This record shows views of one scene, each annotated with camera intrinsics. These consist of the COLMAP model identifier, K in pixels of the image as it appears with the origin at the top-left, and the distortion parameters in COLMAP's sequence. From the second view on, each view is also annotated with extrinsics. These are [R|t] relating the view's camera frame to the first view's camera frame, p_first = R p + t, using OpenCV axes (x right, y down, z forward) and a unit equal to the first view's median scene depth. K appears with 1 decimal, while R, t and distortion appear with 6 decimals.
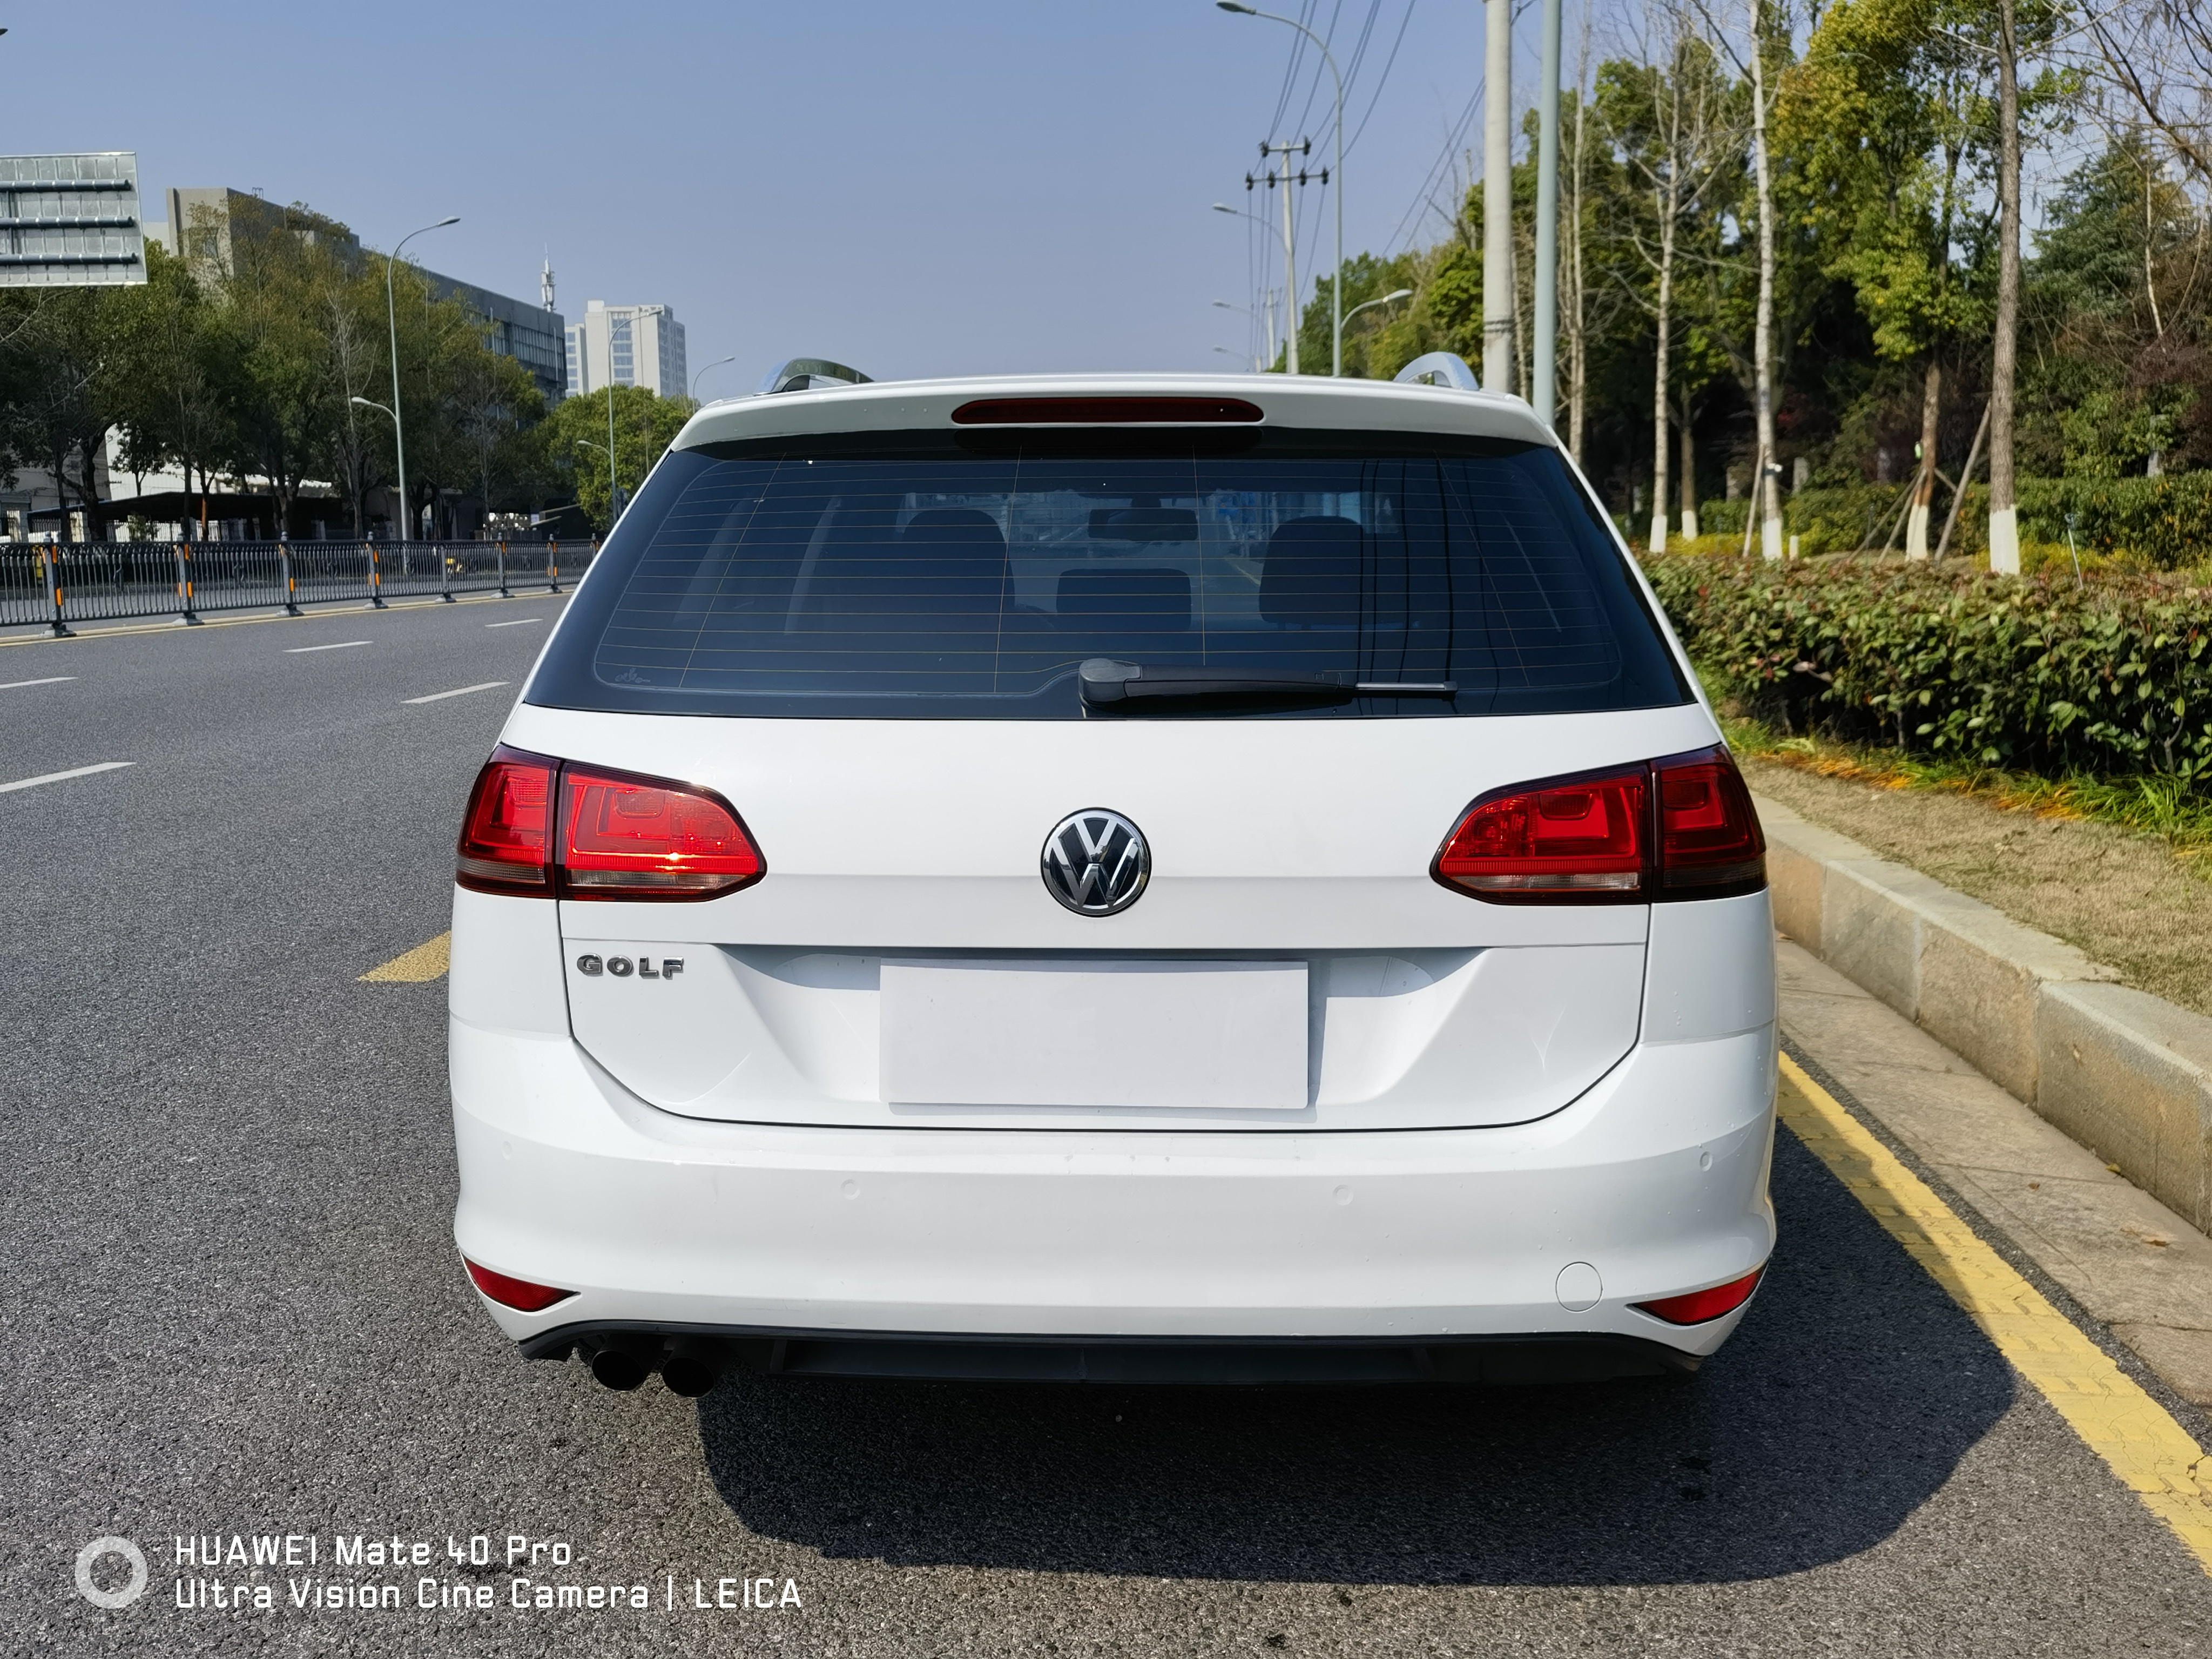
lens RADIAL K [[2109.8, 0, 1106.0], [0, 2109.8, 829.5], [0, 0, 1]] dist [0.121953, -0.181178]
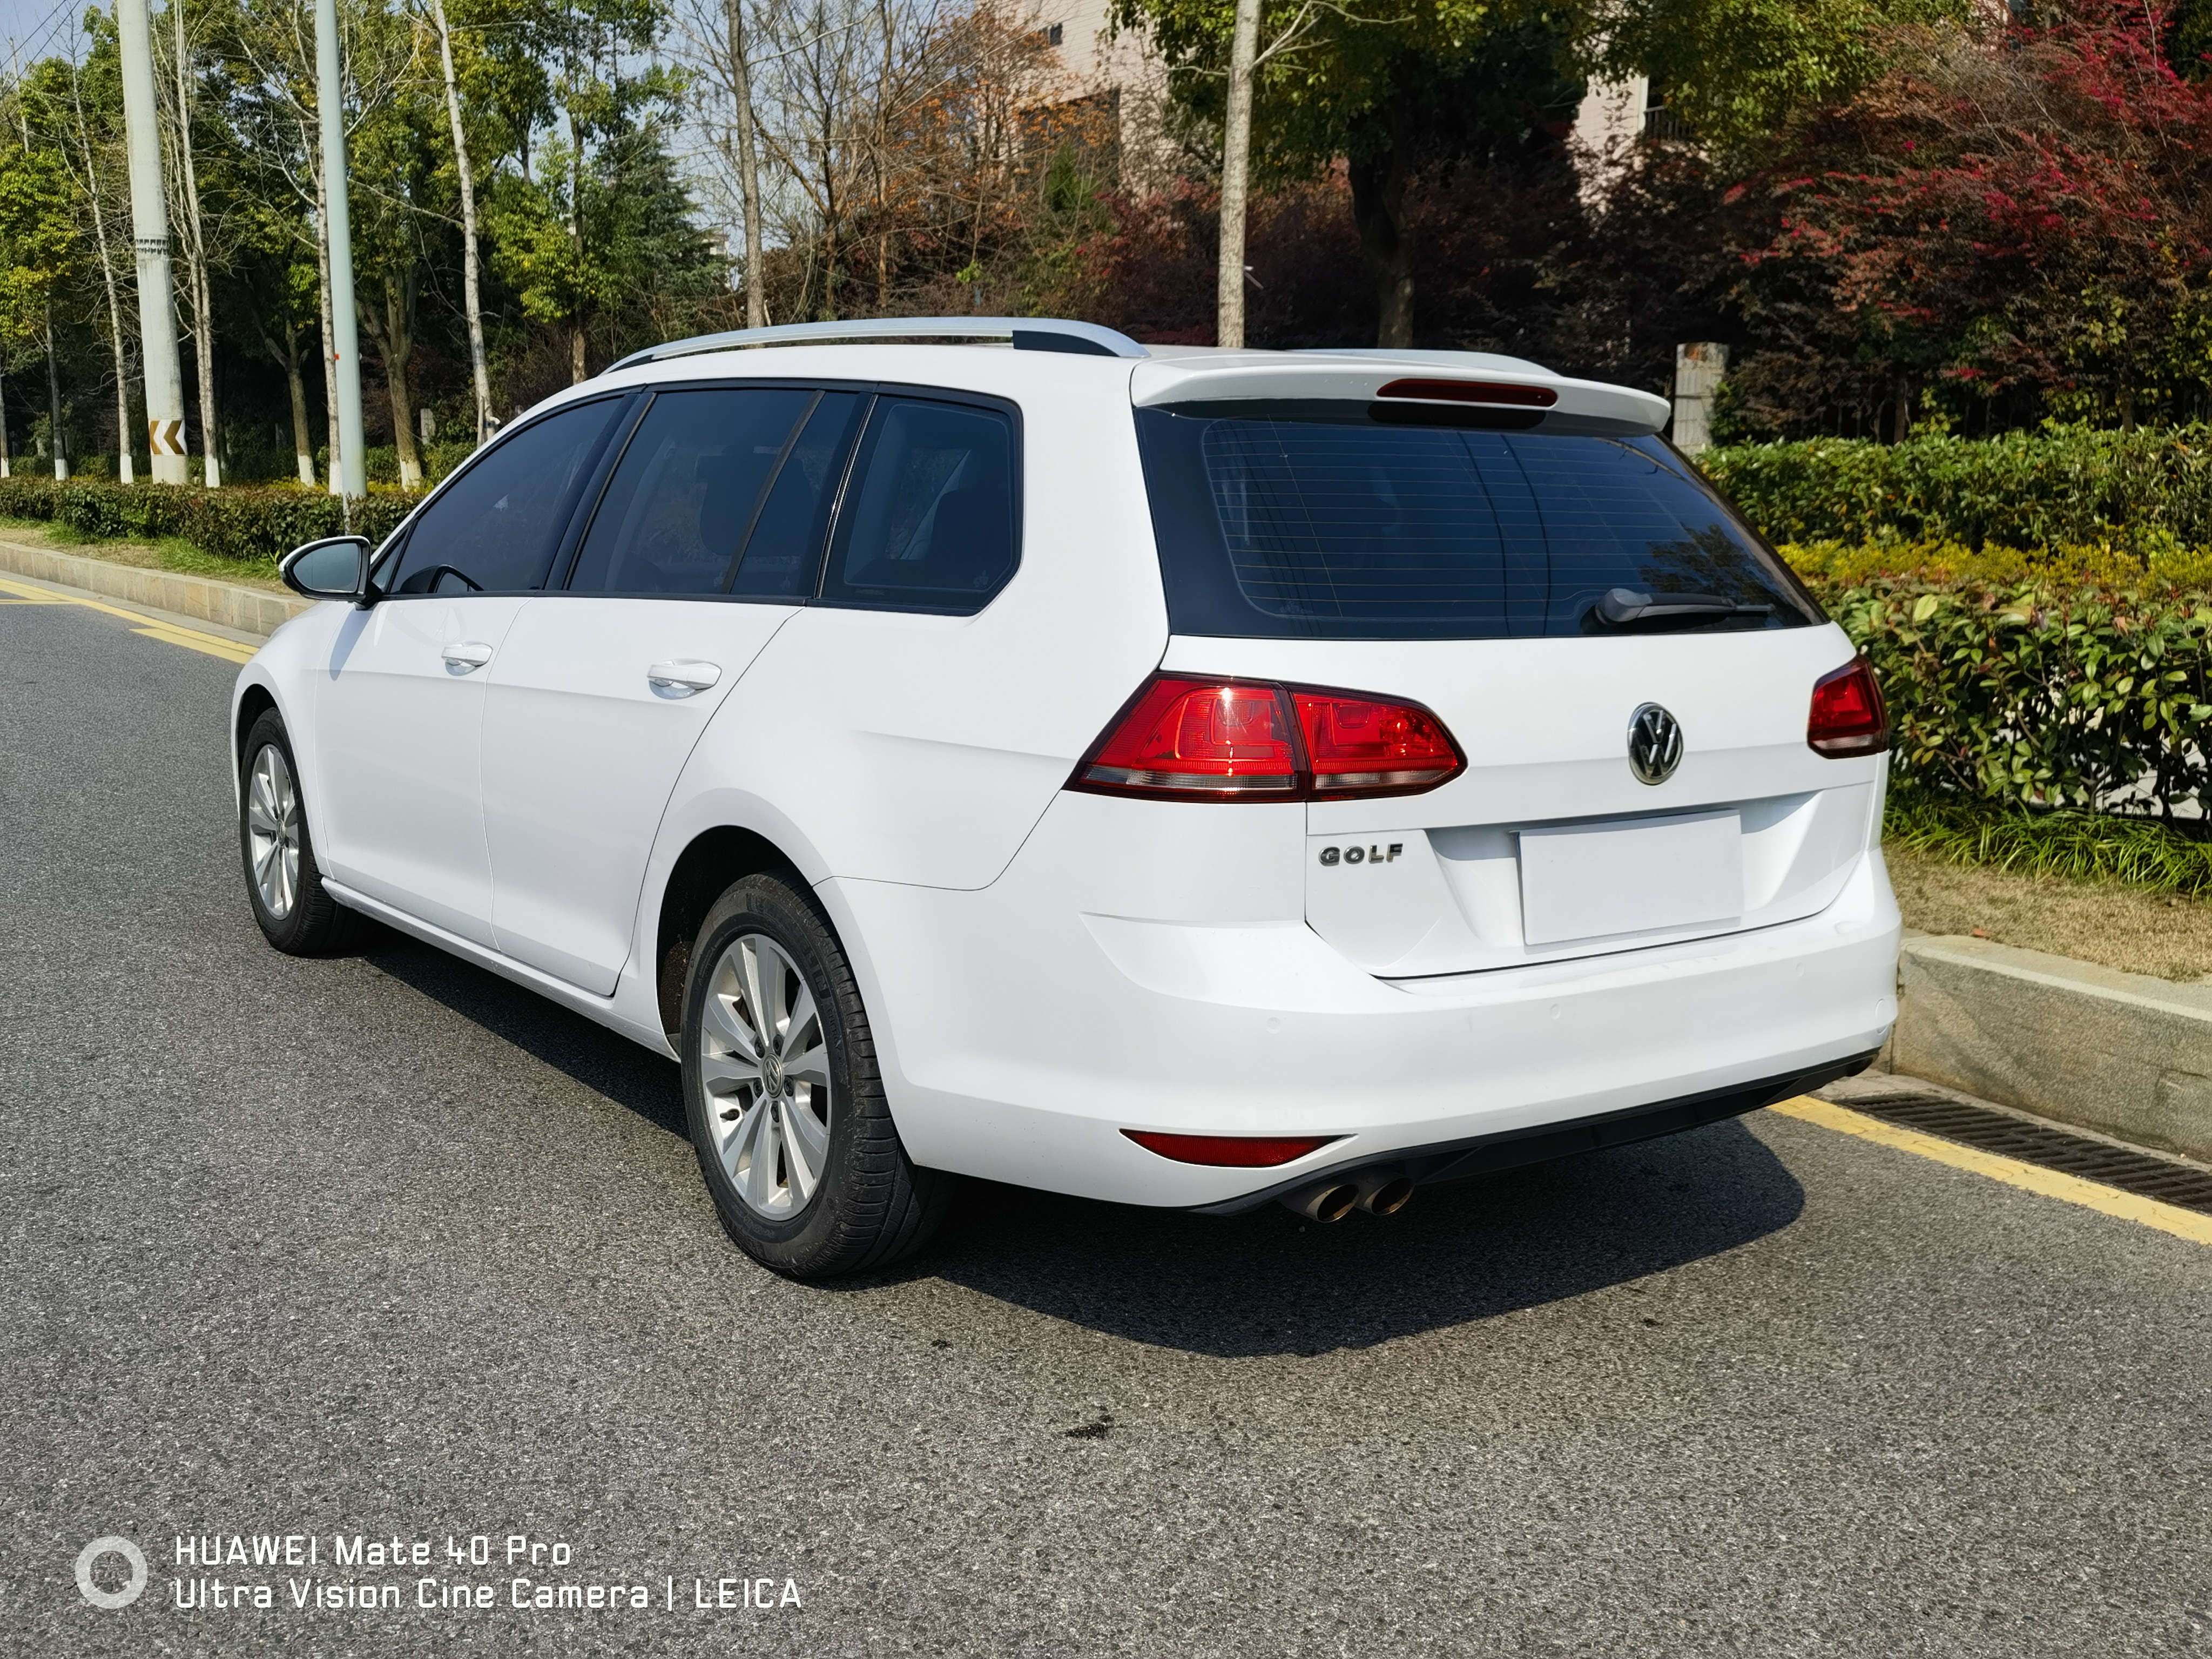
lens RADIAL K [[2109.8, 0, 1106.0], [0, 2109.8, 829.5], [0, 0, 1]] dist [0.121953, -0.181178]
pose [[0.771560, -0.070242, 0.632267, -0.201981], [0.055826, 0.997527, 0.042697, -0.001341], [-0.633702, 0.002354, 0.773573, 0.034446]]
